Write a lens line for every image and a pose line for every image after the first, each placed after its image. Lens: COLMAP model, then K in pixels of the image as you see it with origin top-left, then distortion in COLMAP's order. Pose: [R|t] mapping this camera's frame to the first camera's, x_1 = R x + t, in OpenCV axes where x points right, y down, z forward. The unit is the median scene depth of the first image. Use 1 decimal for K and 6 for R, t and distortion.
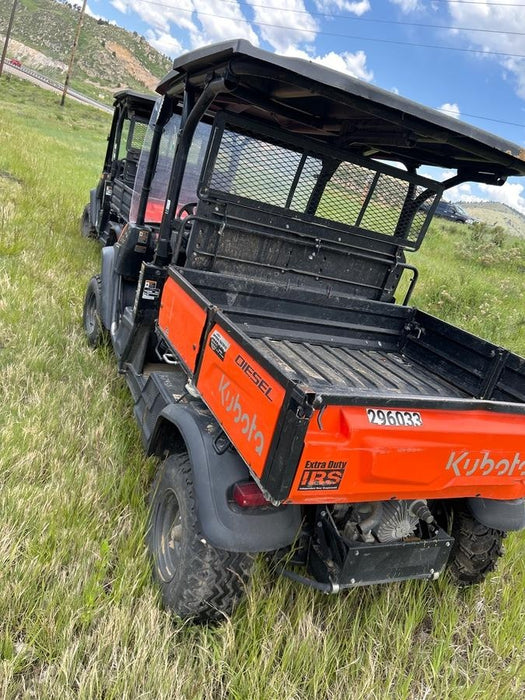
lens RADIAL K [[531.9, 0, 262.5], [0, 531.9, 350.0], [0, 0, 1]] dist [-0.001564, -0.000538]
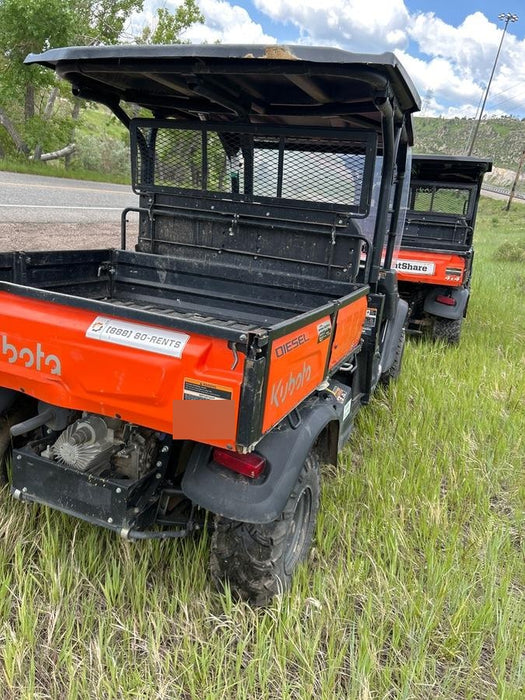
lens RADIAL K [[531.9, 0, 262.5], [0, 531.9, 350.0], [0, 0, 1]] dist [-0.001564, -0.000538]
pose [[0.693793, 0.006682, -0.720143, 0.867136], [-0.143485, 0.981192, -0.129131, 0.165295], [0.705736, 0.192920, 0.681703, 0.401005]]
